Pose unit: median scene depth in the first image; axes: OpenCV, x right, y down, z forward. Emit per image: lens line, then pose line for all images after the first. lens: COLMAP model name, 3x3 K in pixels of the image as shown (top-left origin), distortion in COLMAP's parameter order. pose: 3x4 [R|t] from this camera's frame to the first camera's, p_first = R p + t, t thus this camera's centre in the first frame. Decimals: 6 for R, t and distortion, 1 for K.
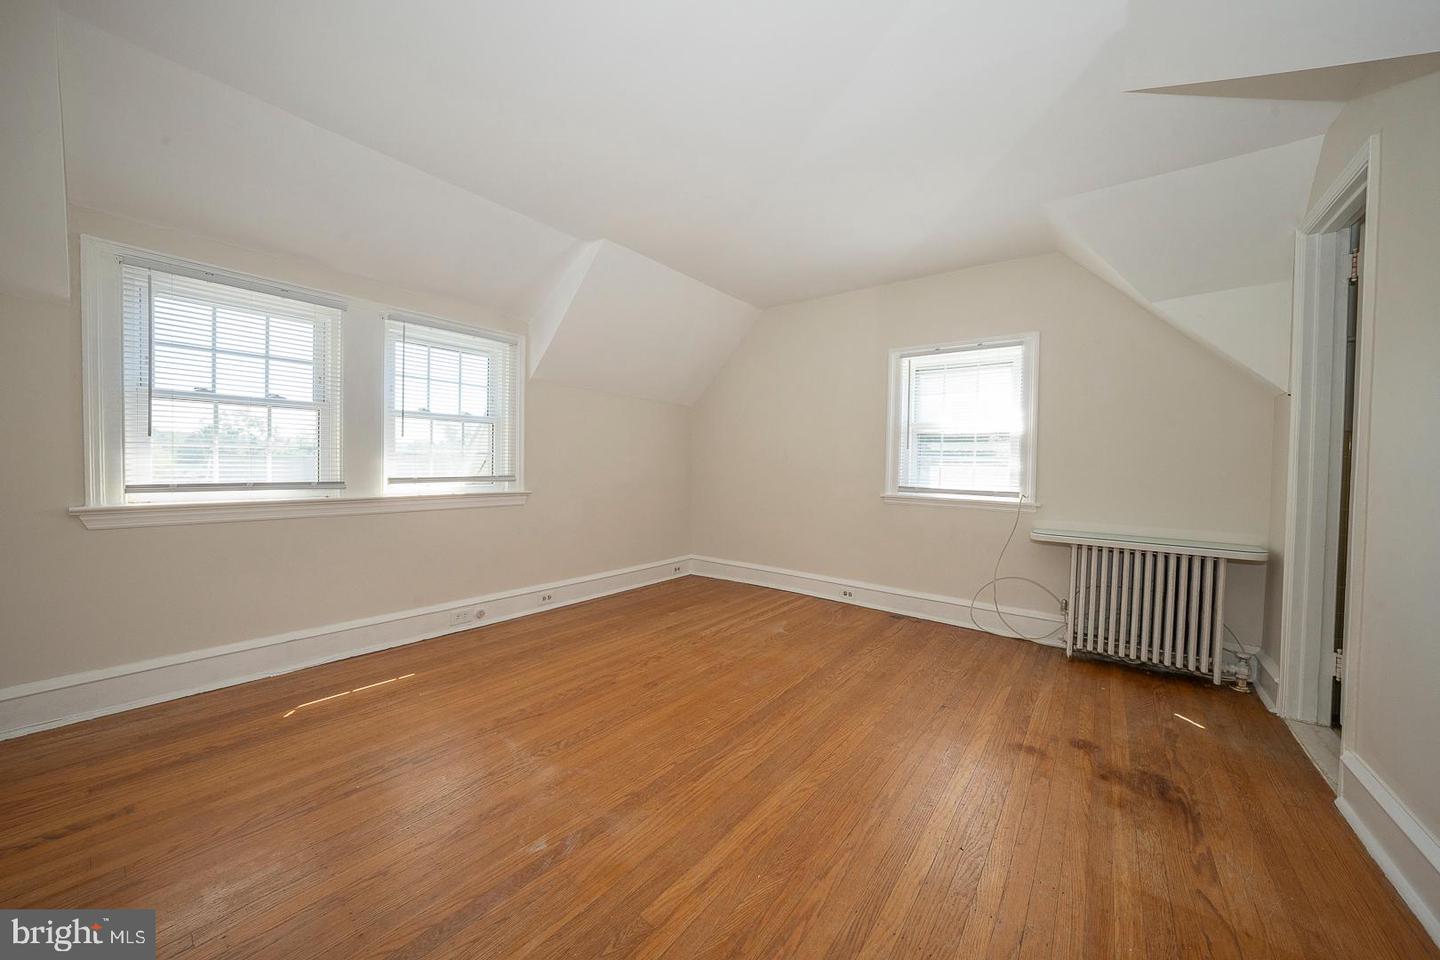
lens RADIAL K [[495.5, 0, 721.4], [0, 495.5, 475.1], [0, 0, 1]] dist [-0.028650, 0.006525]
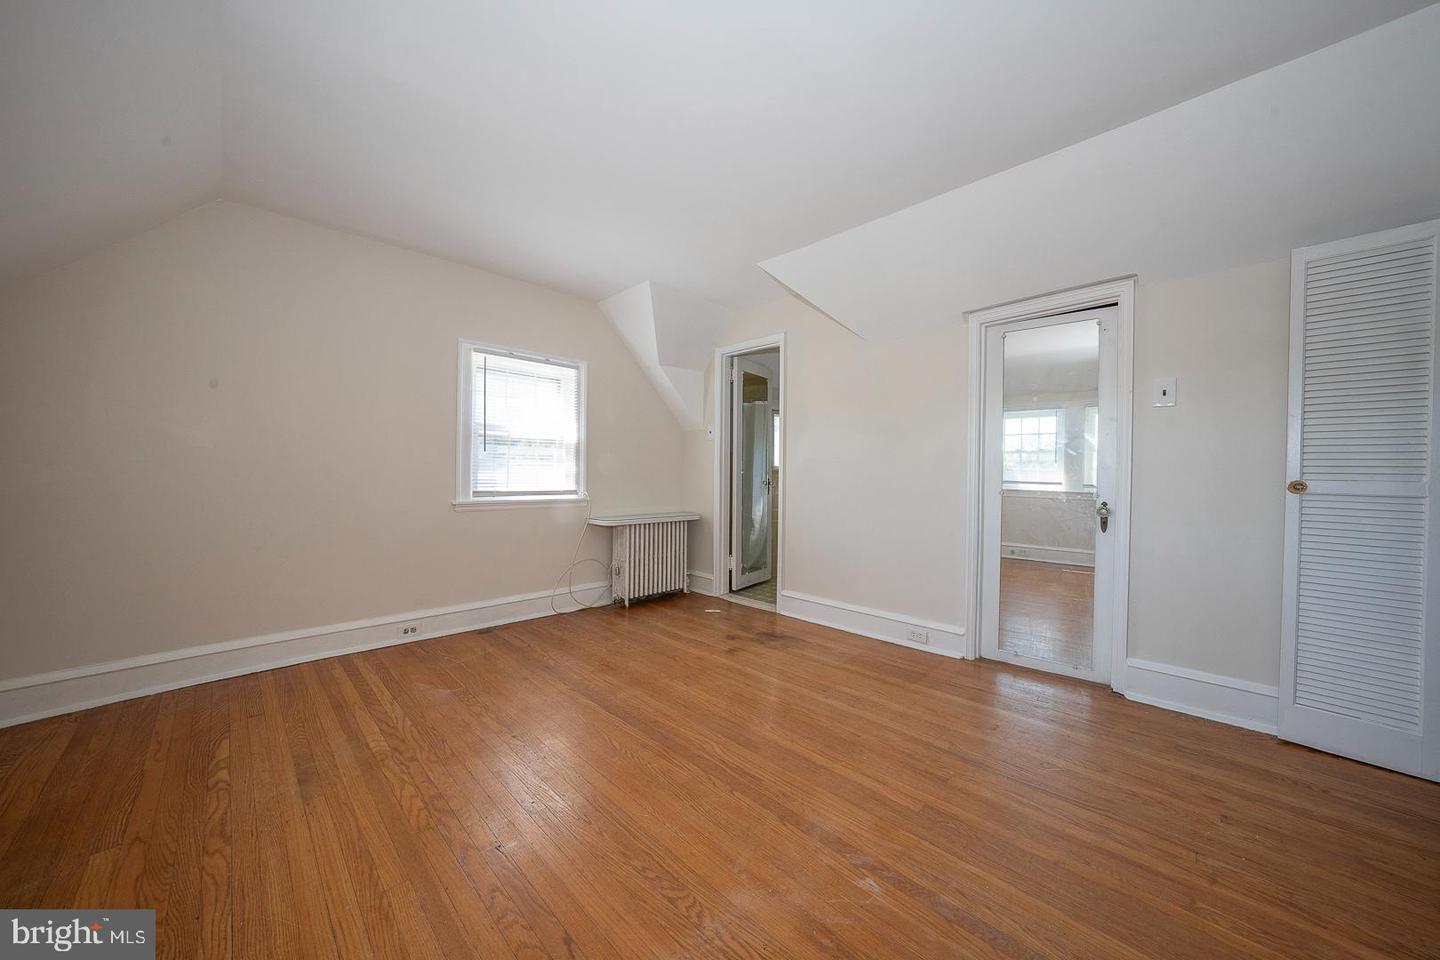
lens RADIAL K [[501.0, 0, 718.1], [0, 501.0, 470.1], [0, 0, 1]] dist [-0.008176, 0.000010]
pose [[0.123541, -0.015352, 0.992221, -0.600811], [0.011739, 0.999833, 0.014008, -0.028772], [-0.992270, 0.009918, 0.123700, 0.513536]]
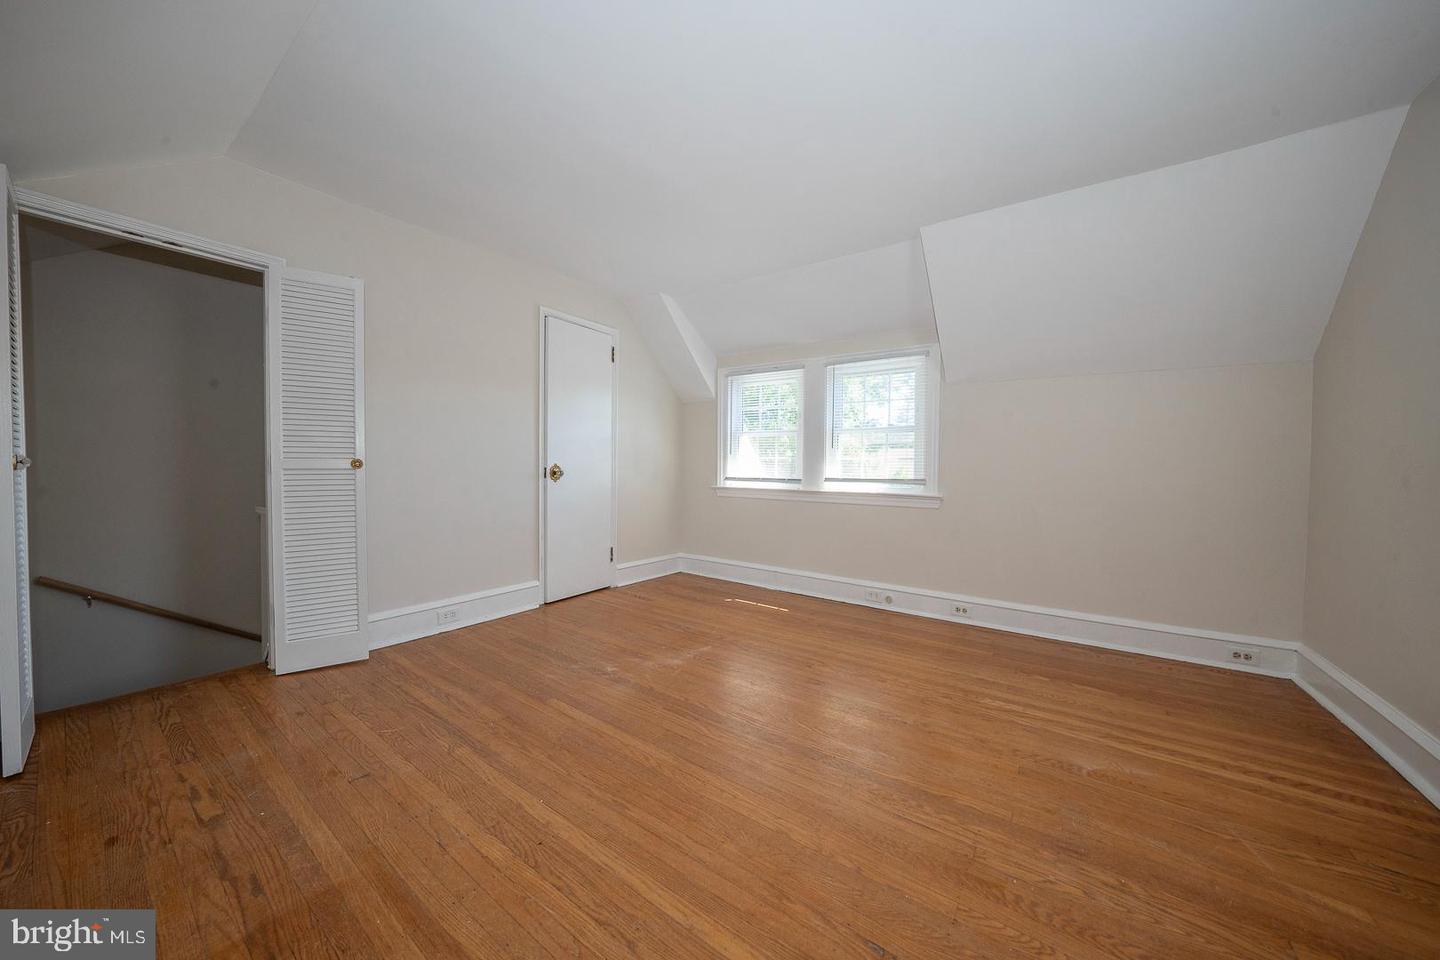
lens RADIAL K [[495.5, 0, 721.4], [0, 495.5, 475.1], [0, 0, 1]] dist [-0.028650, 0.006525]
pose [[0.039128, 0.007581, -0.999205, 0.668543], [-0.031020, 0.999498, 0.006368, -0.001595], [0.998753, 0.030746, 0.039344, 0.583214]]
